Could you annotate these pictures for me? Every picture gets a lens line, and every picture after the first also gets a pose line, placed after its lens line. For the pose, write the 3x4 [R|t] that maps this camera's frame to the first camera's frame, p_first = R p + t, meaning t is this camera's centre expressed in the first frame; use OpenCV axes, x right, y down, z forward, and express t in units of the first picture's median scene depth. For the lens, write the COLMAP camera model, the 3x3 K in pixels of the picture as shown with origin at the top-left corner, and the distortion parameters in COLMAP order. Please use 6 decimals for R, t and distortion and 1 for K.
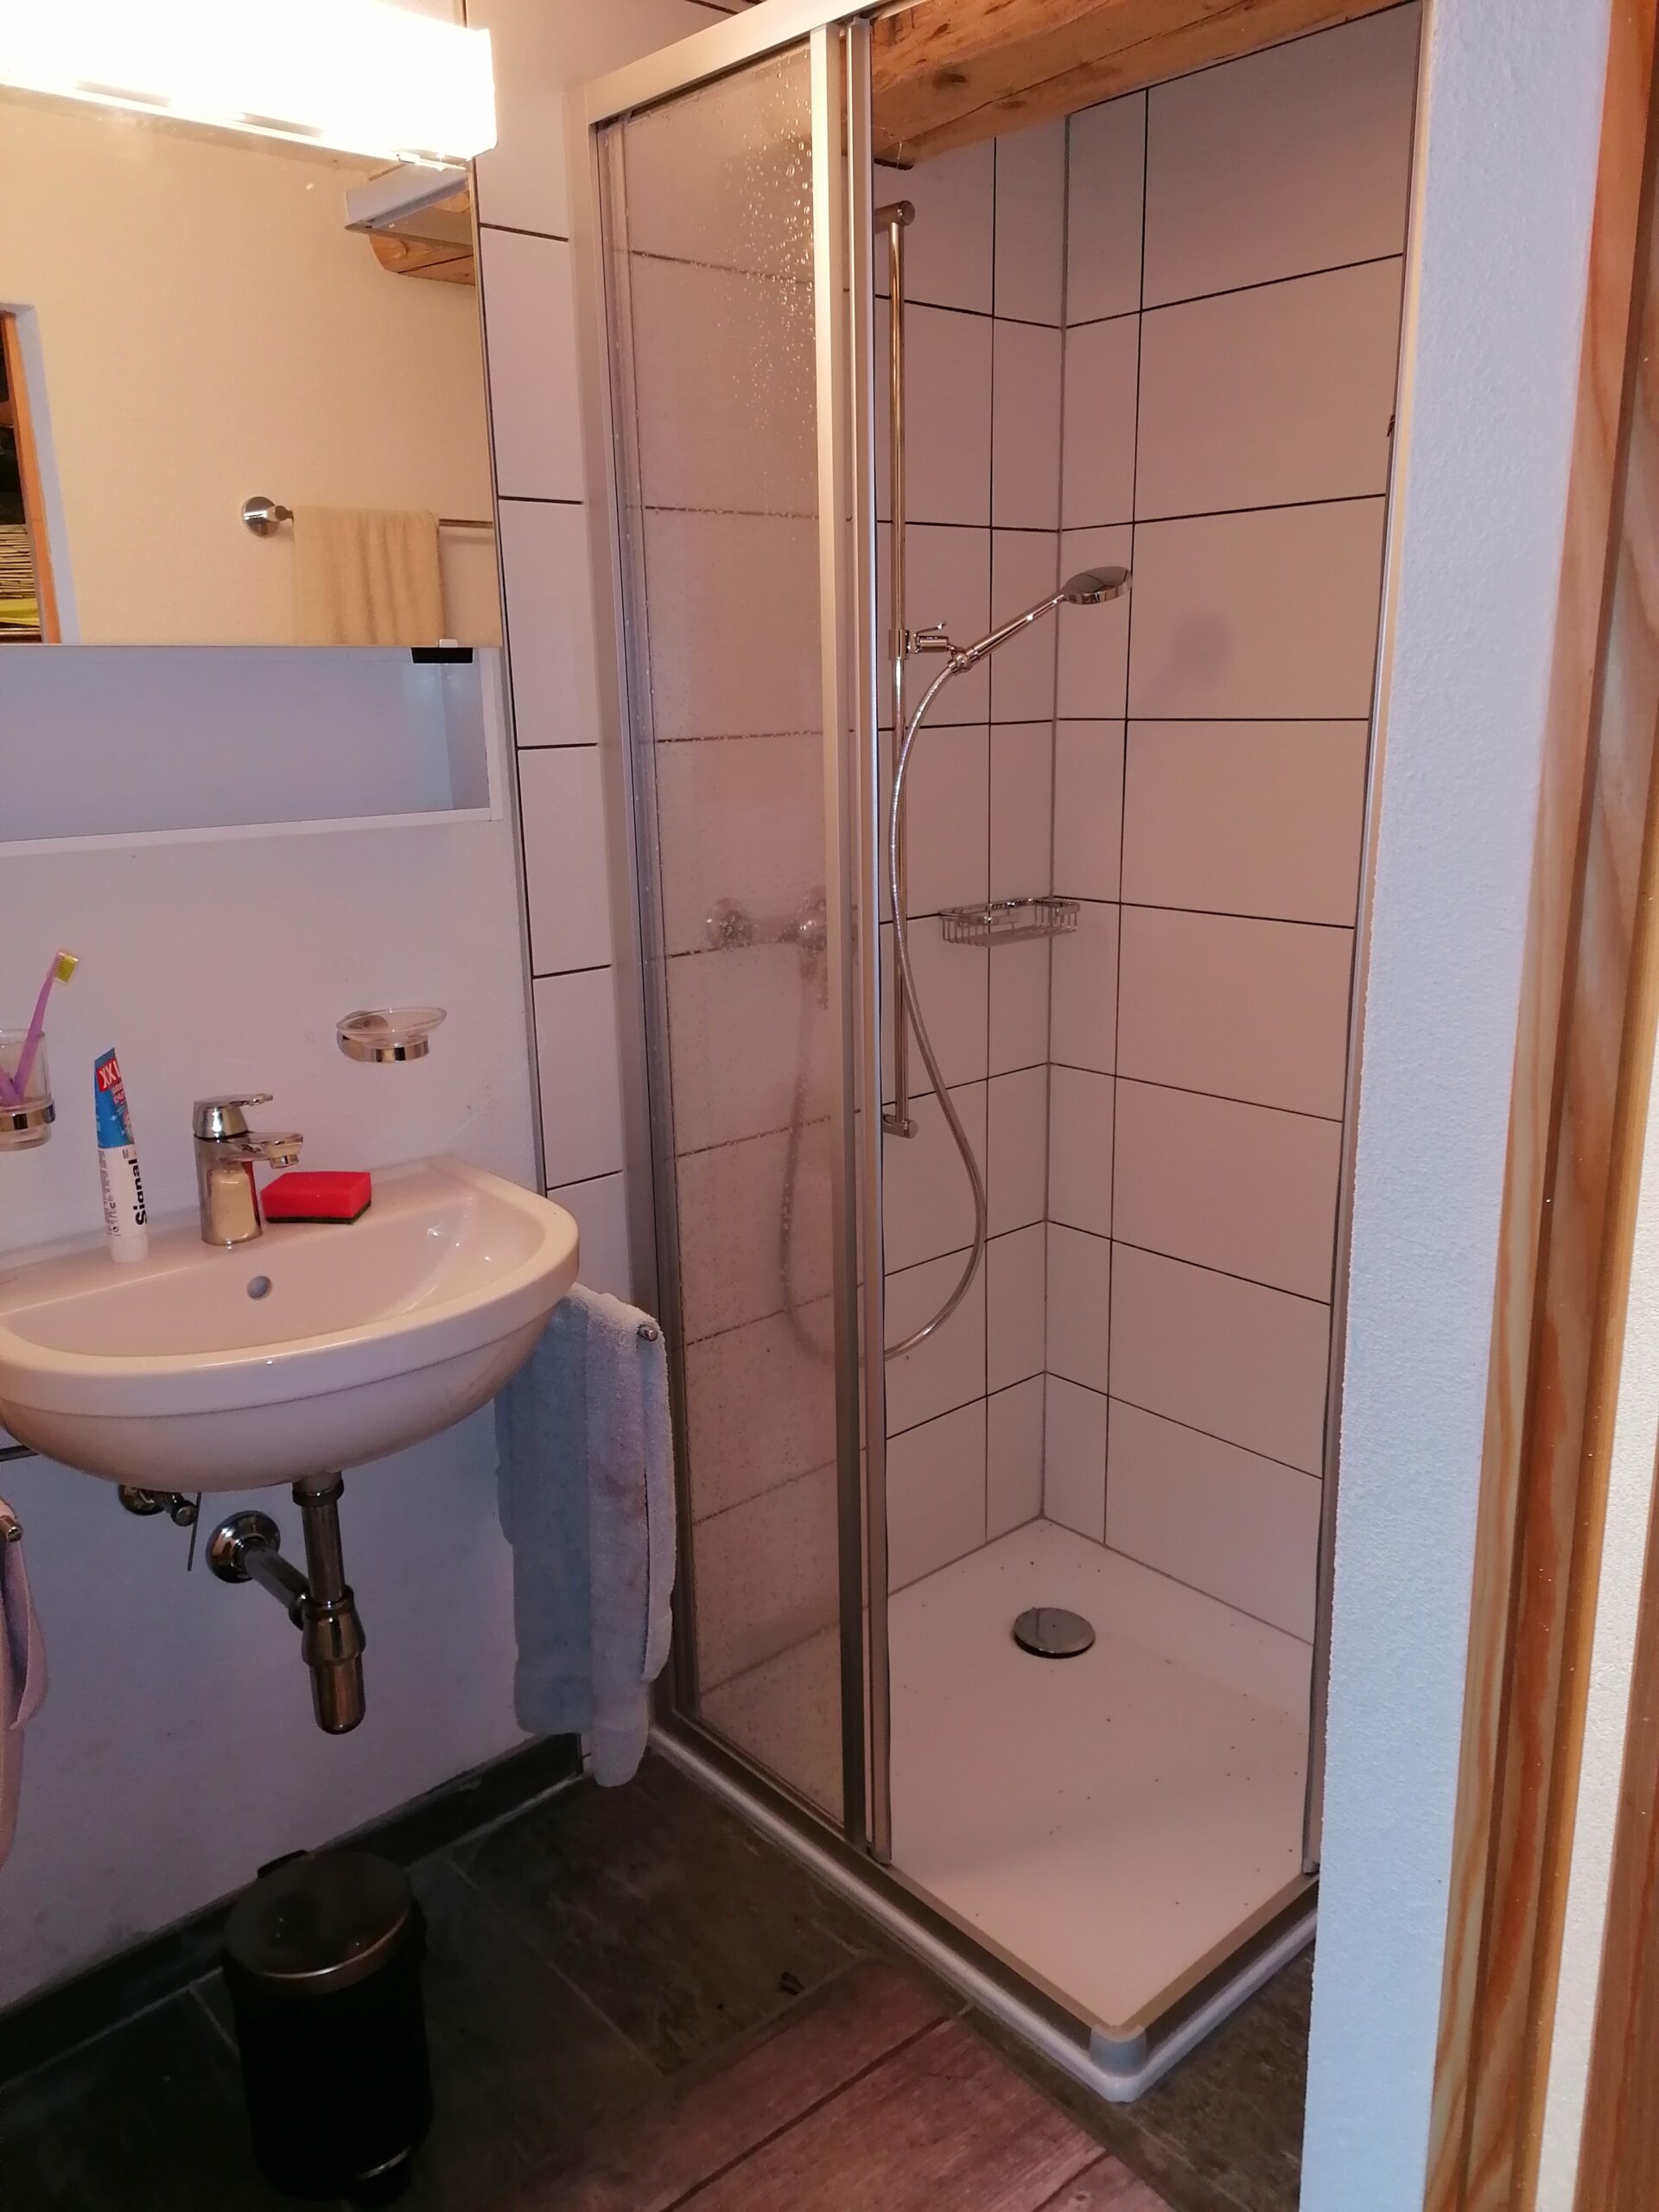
lens RADIAL K [[1673.2, 0, 826.6], [0, 1673.2, 1104.8], [0, 0, 1]] dist [0.013207, 0.000869]
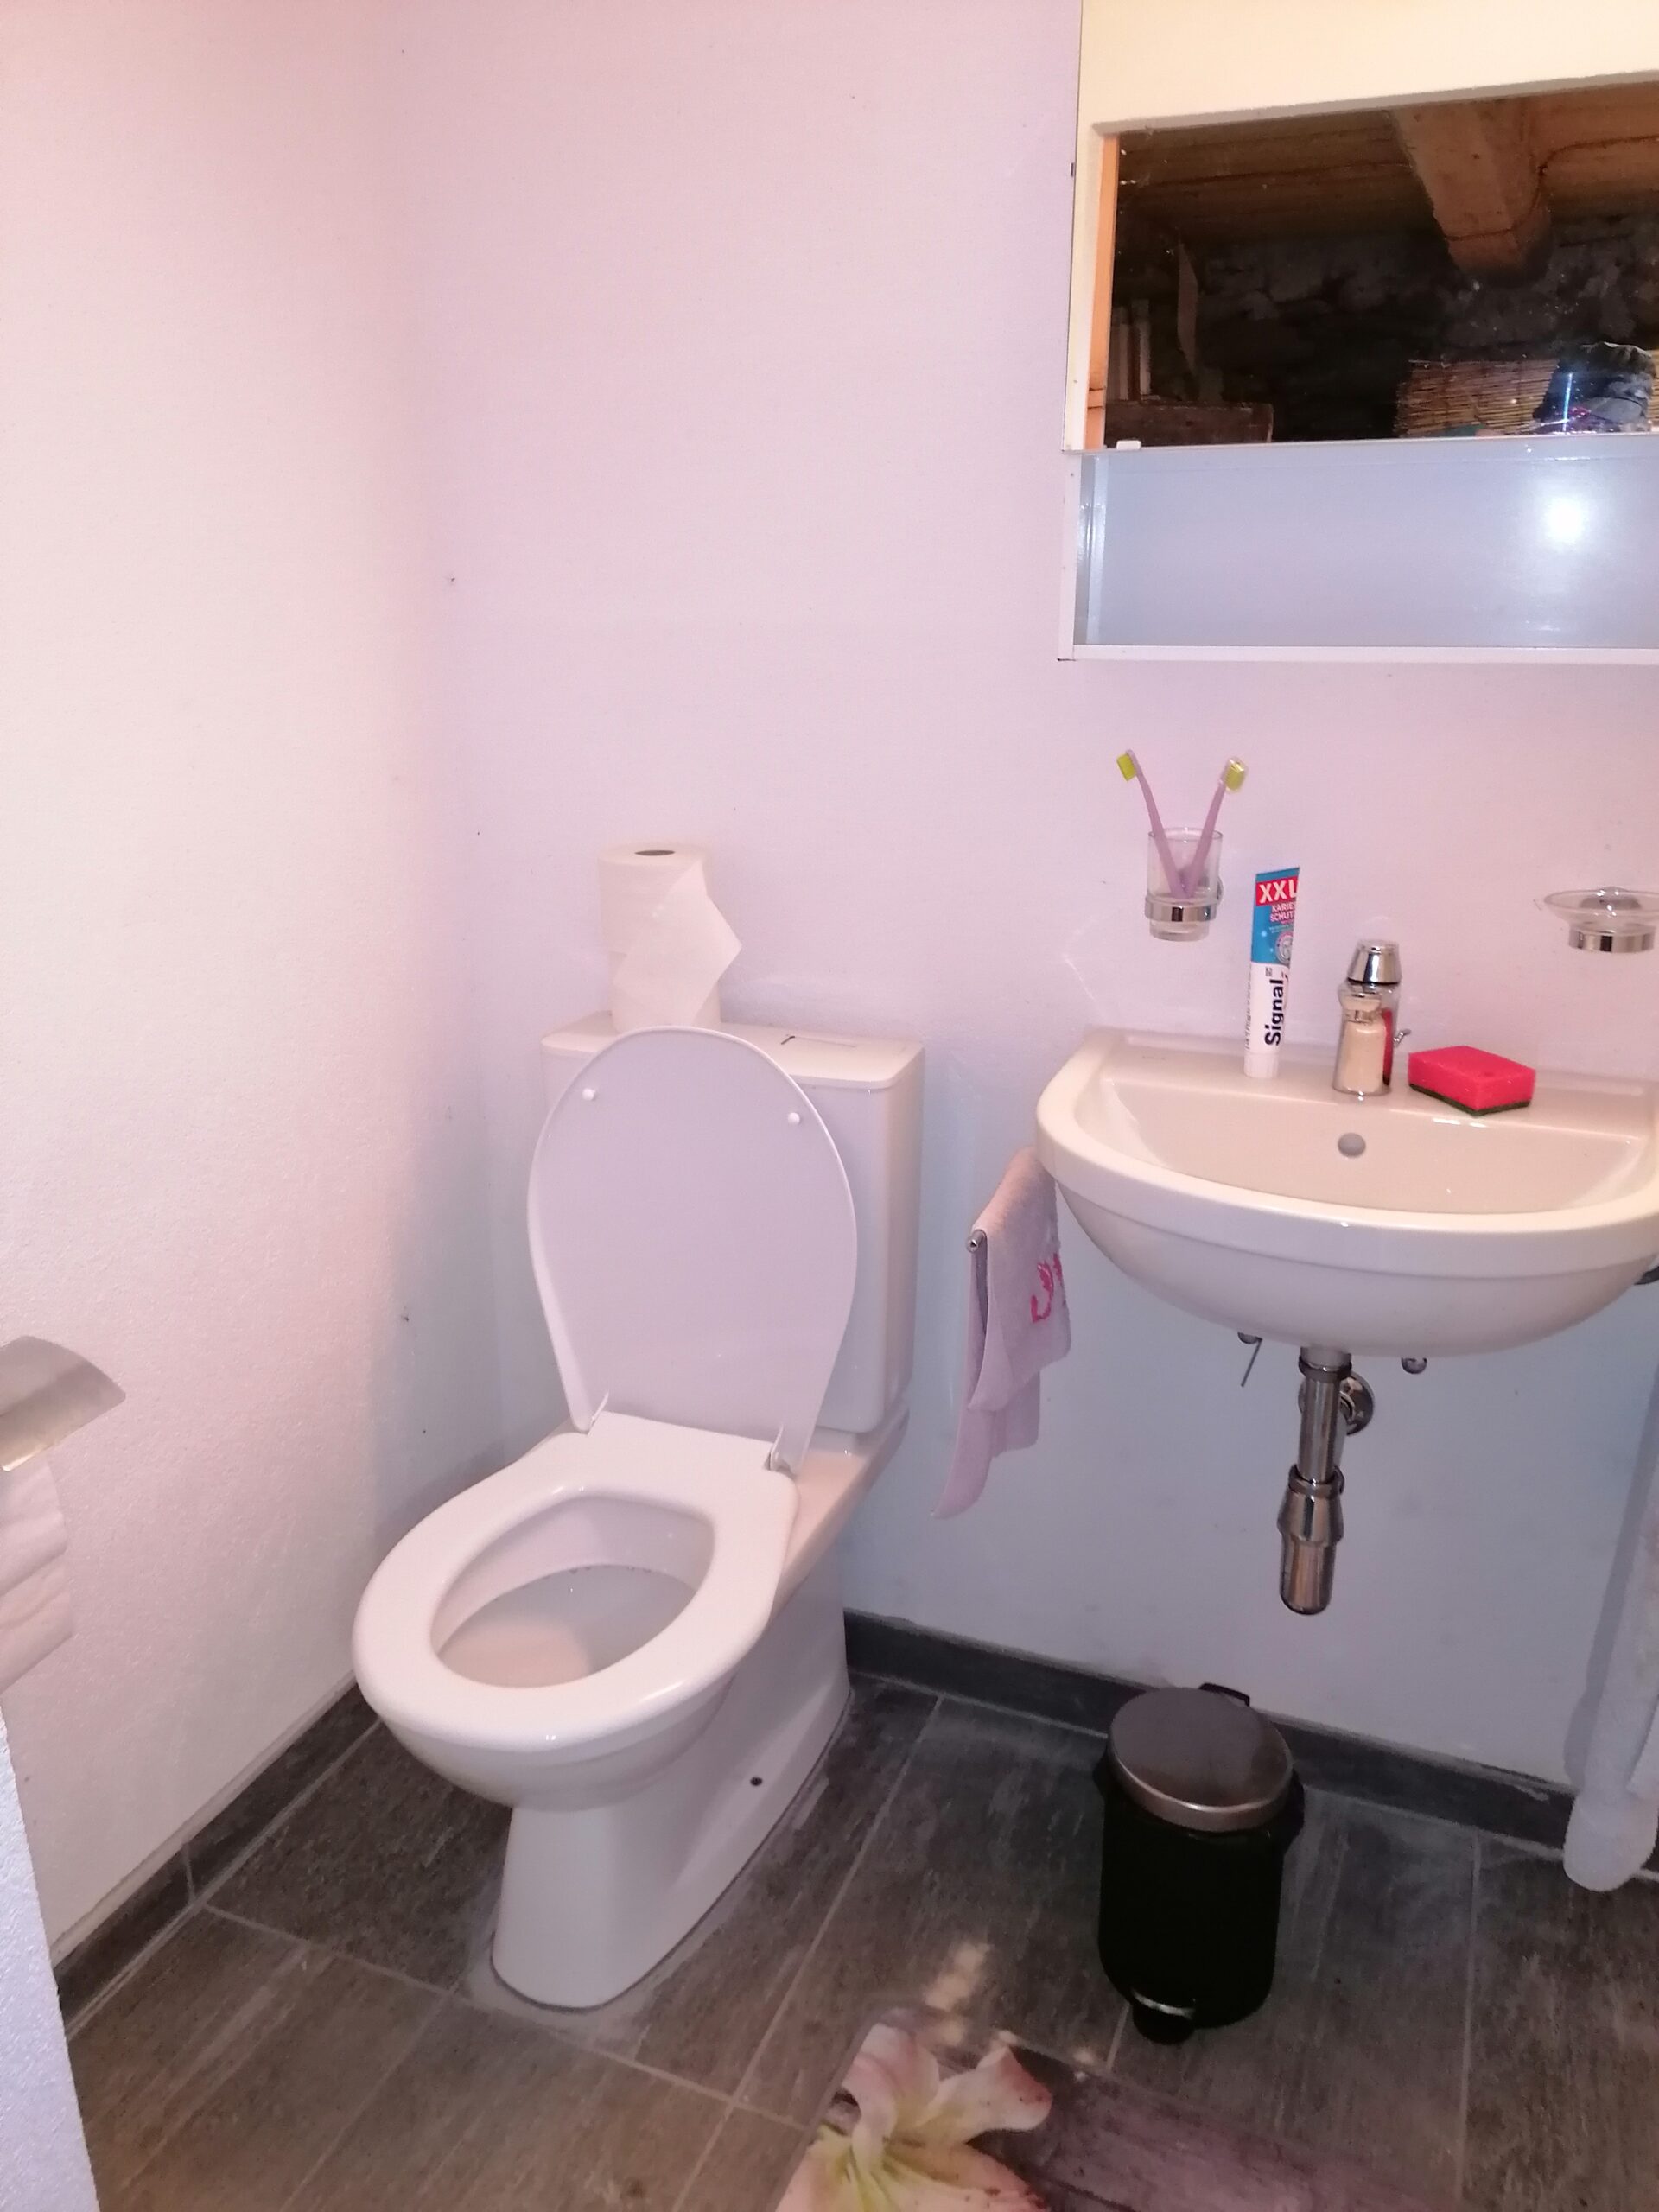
lens RADIAL K [[1673.2, 0, 825.1], [0, 1673.2, 1108.2], [0, 0, 1]] dist [0.013207, 0.000869]
pose [[0.428558, 0.302816, -0.851258, 0.337921], [-0.230547, 0.947625, 0.221030, -0.052130], [0.873605, 0.101531, 0.475926, 0.283290]]
